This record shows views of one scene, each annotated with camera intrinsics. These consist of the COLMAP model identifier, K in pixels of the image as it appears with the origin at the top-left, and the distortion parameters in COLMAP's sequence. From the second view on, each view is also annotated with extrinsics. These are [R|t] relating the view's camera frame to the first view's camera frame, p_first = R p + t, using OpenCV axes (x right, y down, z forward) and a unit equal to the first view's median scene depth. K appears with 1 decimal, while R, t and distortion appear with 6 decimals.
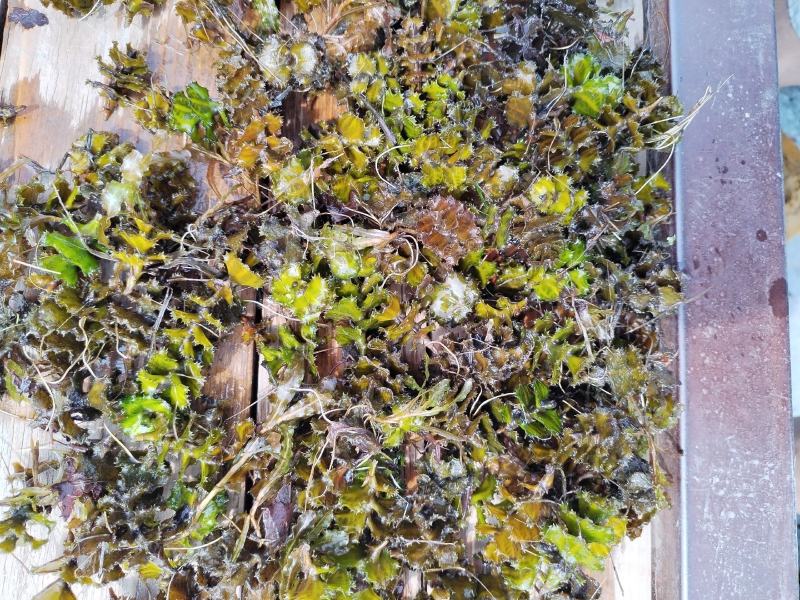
lens RADIAL K [[640.4, 0, 421.9], [0, 640.4, 300.1], [0, 0, 1]] dist [-0.073106, 0.054221]
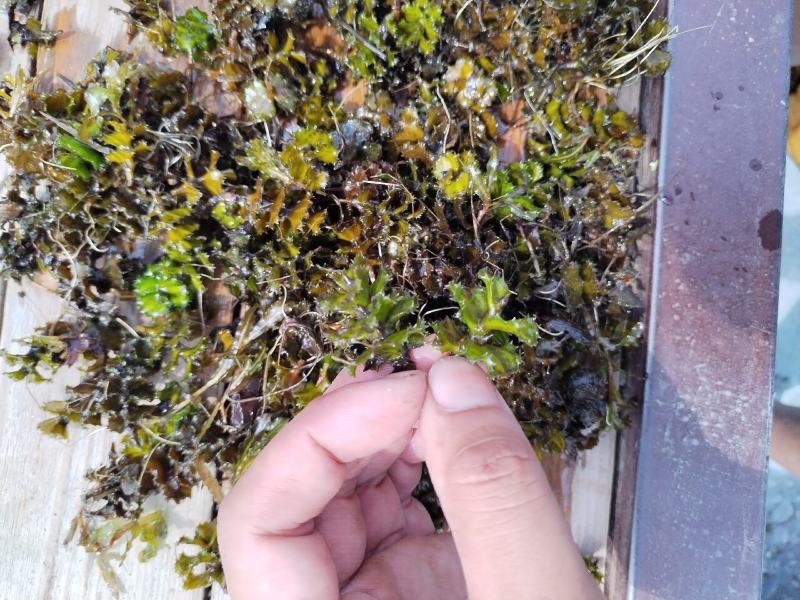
lens RADIAL K [[640.4, 0, 421.9], [0, 640.4, 300.1], [0, 0, 1]] dist [-0.073106, 0.054221]
pose [[0.982571, 0.058398, -0.176476, 0.228233], [-0.050876, 0.997605, 0.046853, 0.090969], [0.178790, -0.037058, 0.983189, -0.054858]]
